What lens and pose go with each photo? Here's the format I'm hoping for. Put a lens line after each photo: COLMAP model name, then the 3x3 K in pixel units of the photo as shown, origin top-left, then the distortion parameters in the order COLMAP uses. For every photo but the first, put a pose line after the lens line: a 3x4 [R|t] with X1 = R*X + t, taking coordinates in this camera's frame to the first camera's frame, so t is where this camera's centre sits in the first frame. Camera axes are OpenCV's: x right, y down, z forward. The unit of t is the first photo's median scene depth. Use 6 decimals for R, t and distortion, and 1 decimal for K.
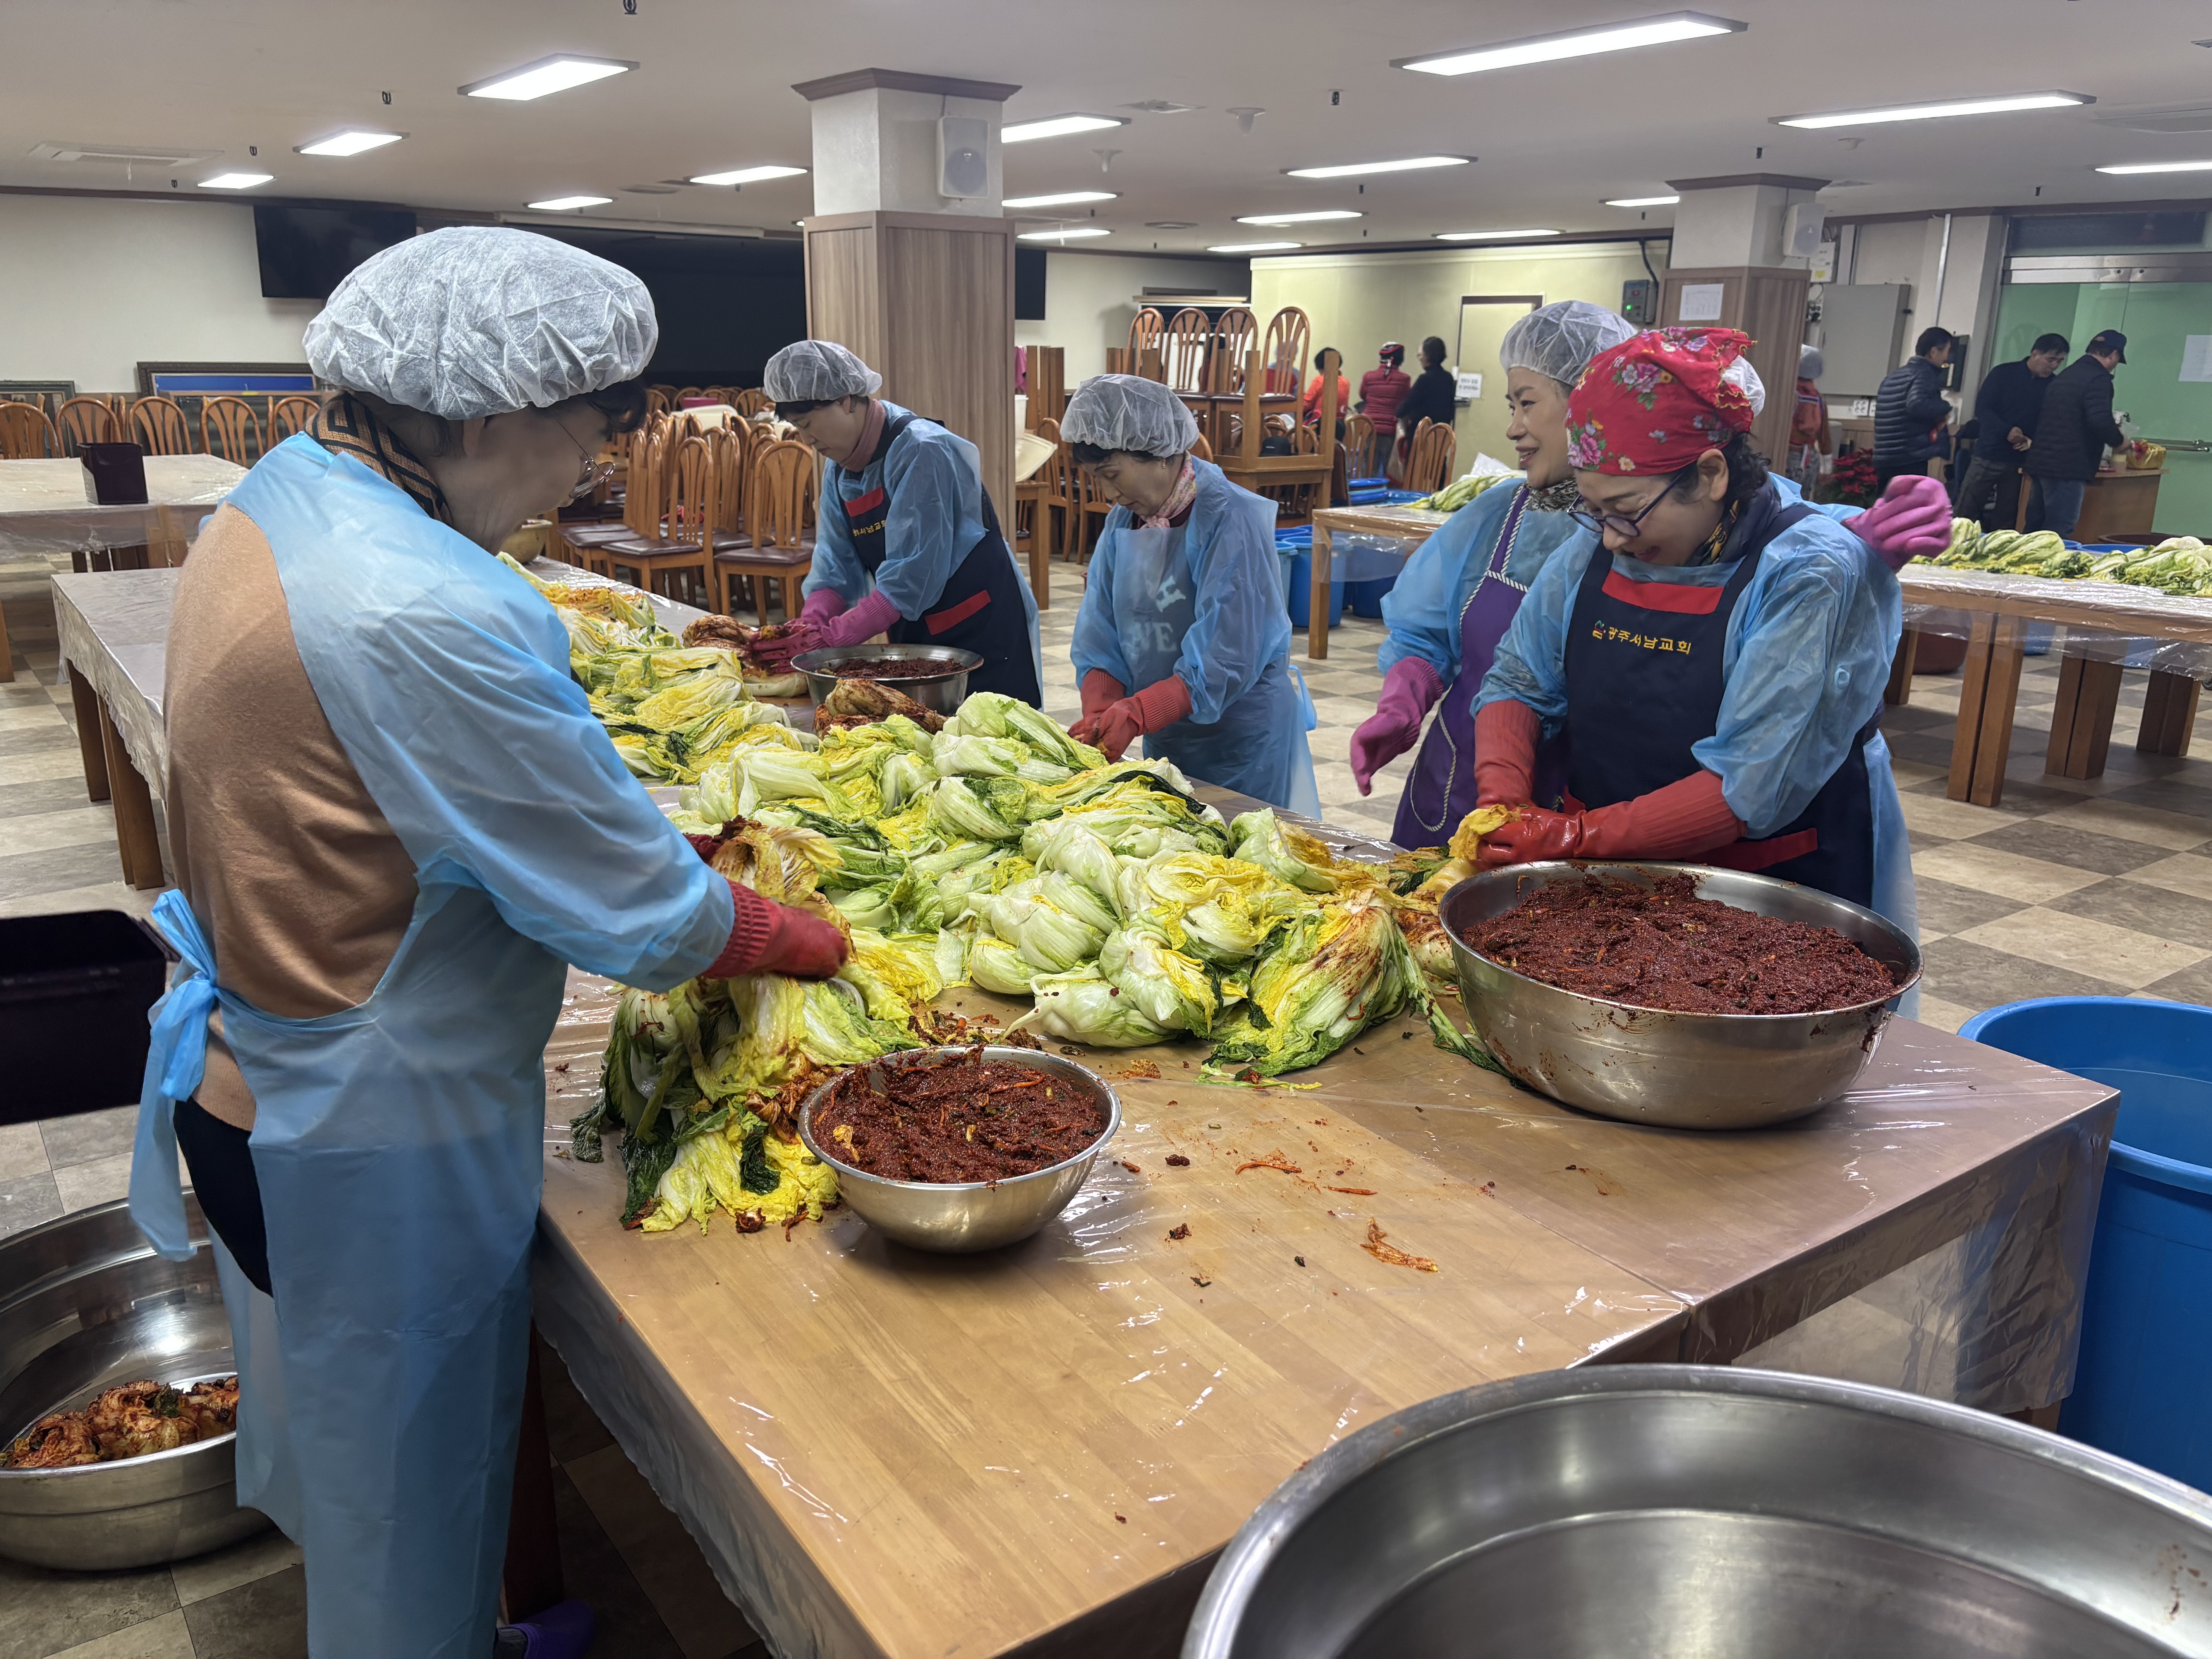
lens RADIAL K [[1679.6, 0, 1106.0], [0, 1679.6, 829.5], [0, 0, 1]] dist [0.038125, -0.072943]
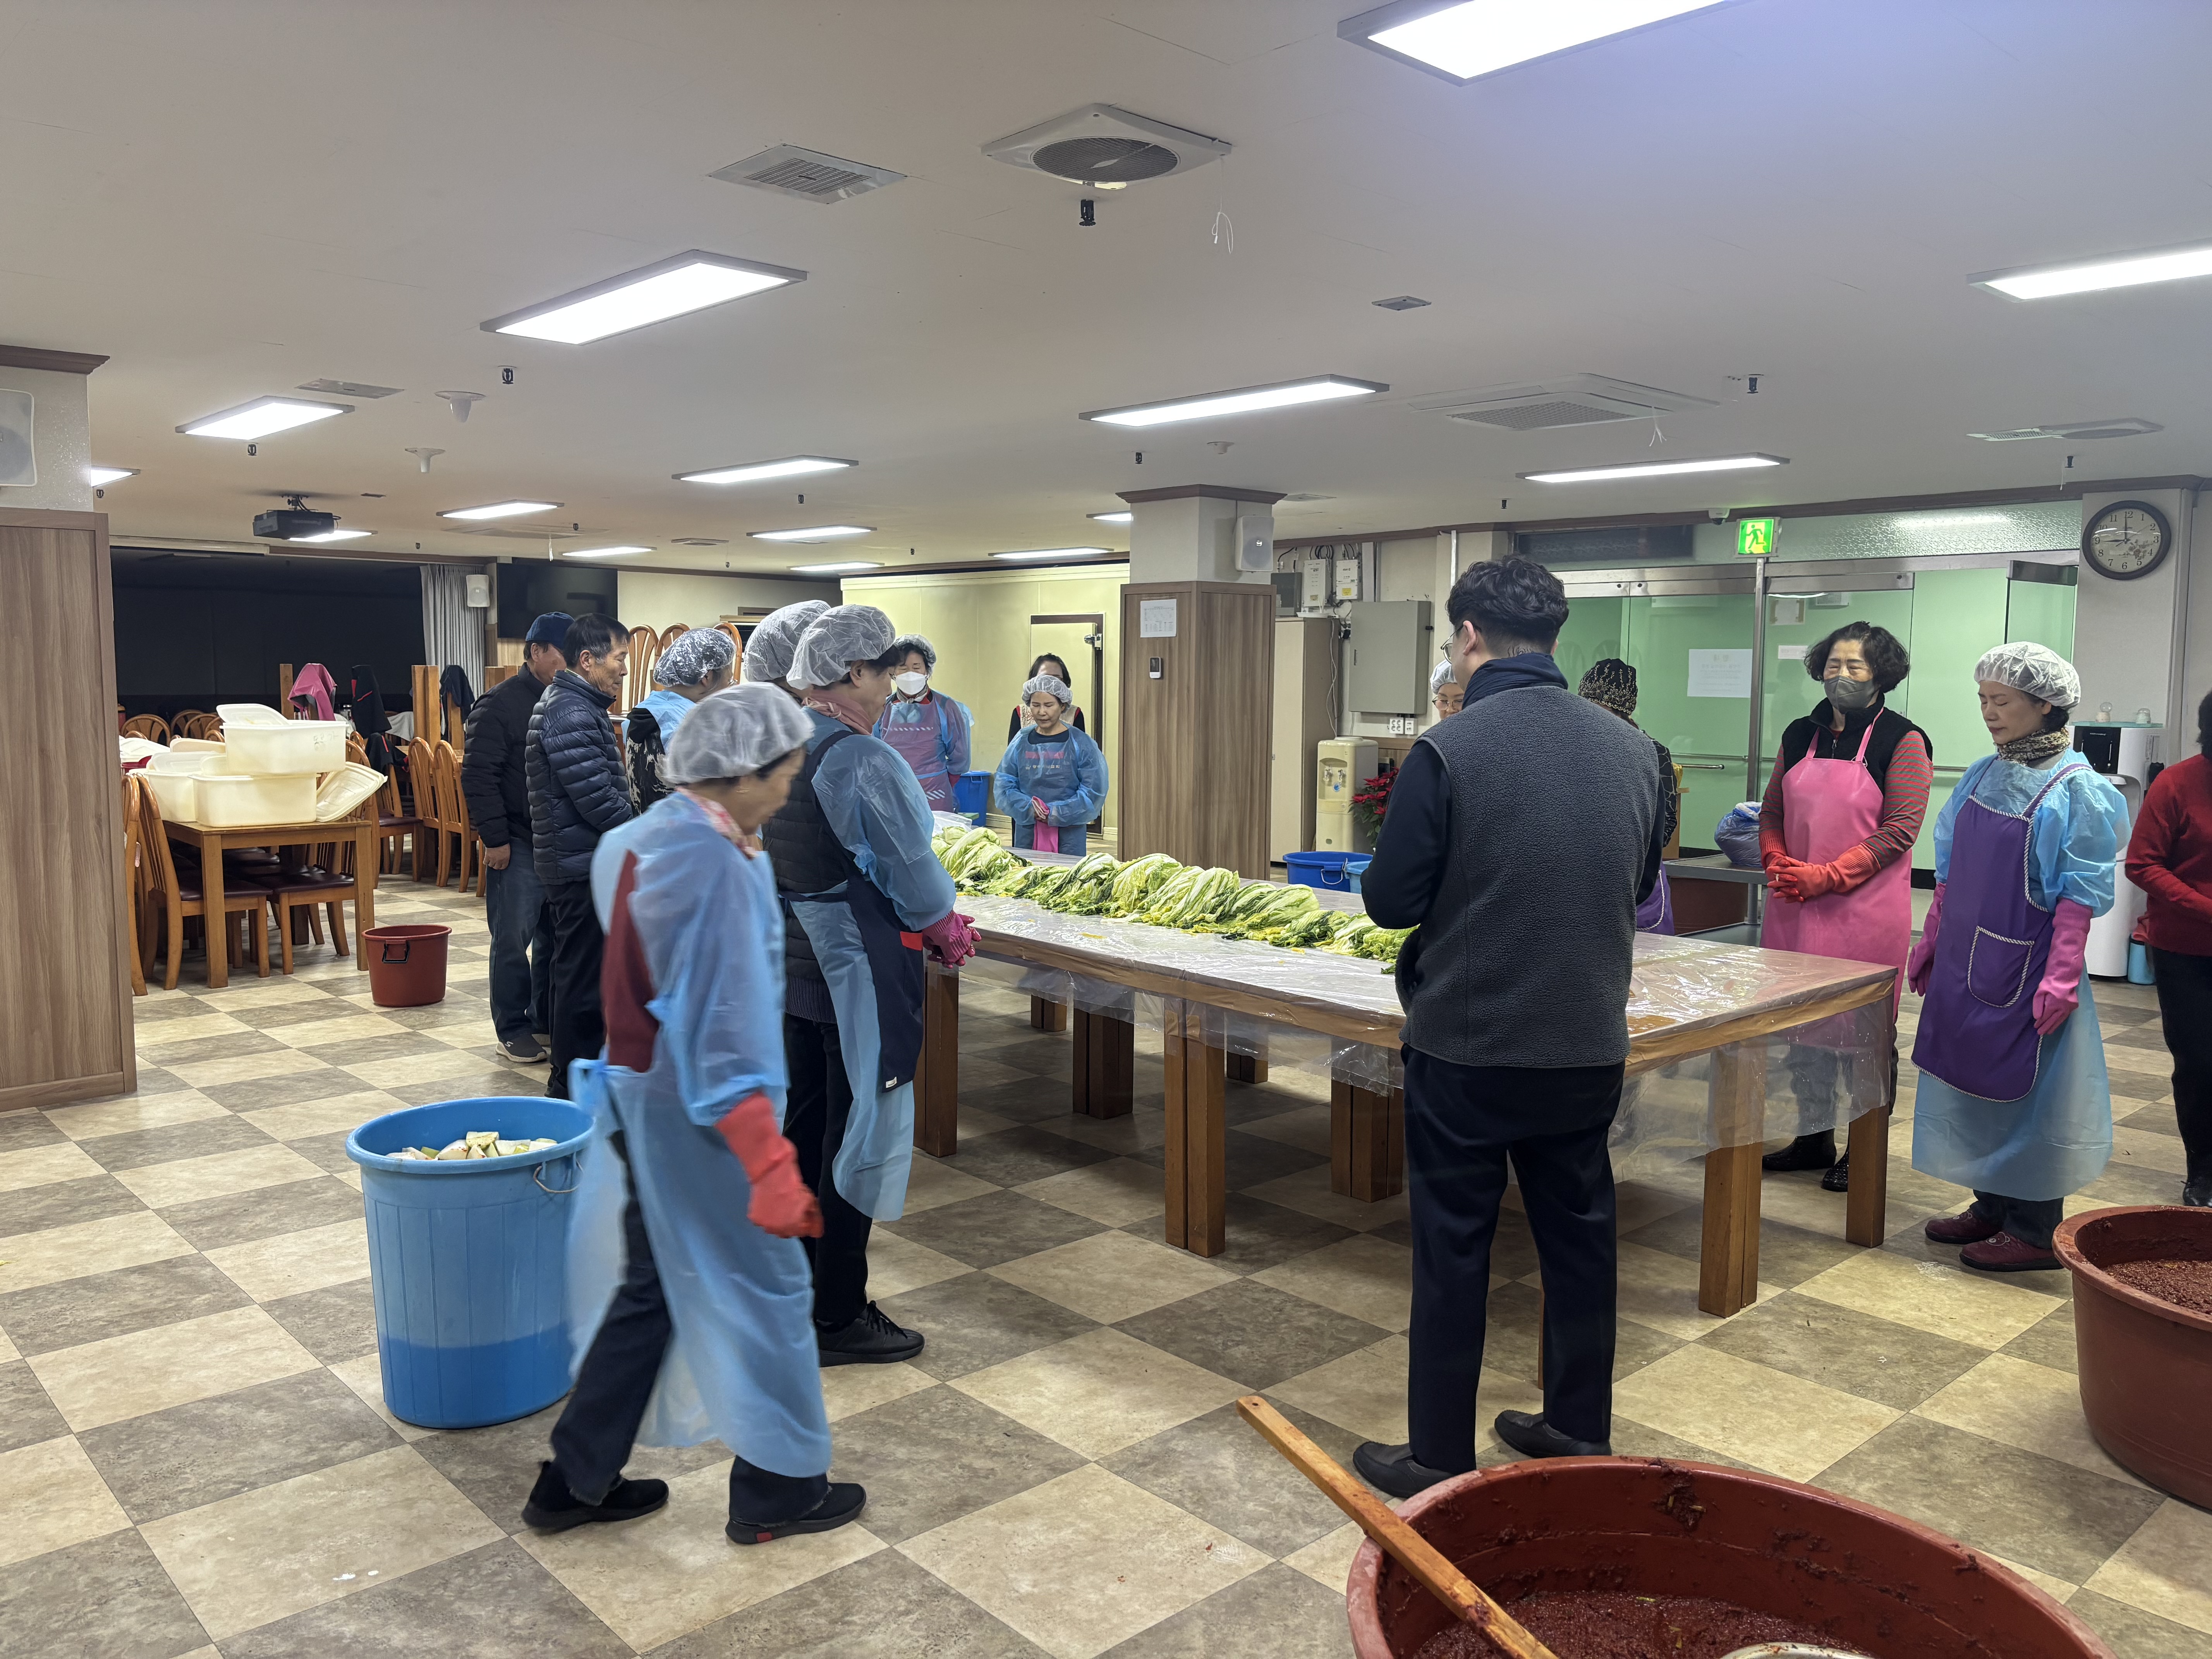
lens RADIAL K [[1679.6, 0, 1106.0], [0, 1679.6, 829.5], [0, 0, 1]] dist [0.038125, -0.072943]
pose [[0.992164, -0.017477, 0.123716, 0.217099], [0.039686, 0.982974, -0.179406, -0.037222], [-0.118474, 0.182910, 0.975965, 0.134968]]
